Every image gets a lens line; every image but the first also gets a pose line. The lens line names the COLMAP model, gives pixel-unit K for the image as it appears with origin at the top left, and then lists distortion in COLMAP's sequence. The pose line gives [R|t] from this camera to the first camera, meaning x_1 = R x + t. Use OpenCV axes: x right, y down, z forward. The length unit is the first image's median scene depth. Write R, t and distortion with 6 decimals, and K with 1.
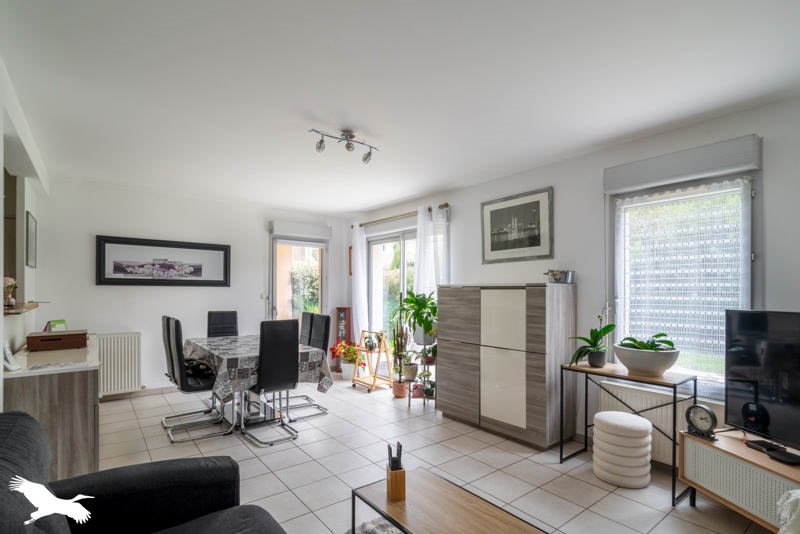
lens RADIAL K [[397.3, 0, 399.3], [0, 397.3, 290.6], [0, 0, 1]] dist [0.000576, 0.000223]
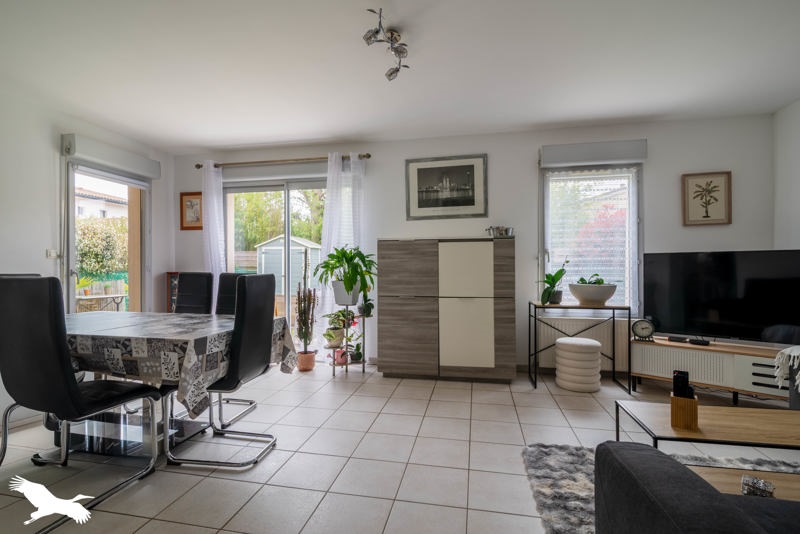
lens RADIAL K [[372.6, 0, 400.0], [0, 372.6, 267.0], [0, 0, 1]] dist [-0.002808, -0.000229]
pose [[0.761909, -0.006104, 0.647655, -0.488231], [0.004319, 0.999981, 0.004344, 0.055673], [-0.647670, -0.000512, 0.761921, 0.337021]]
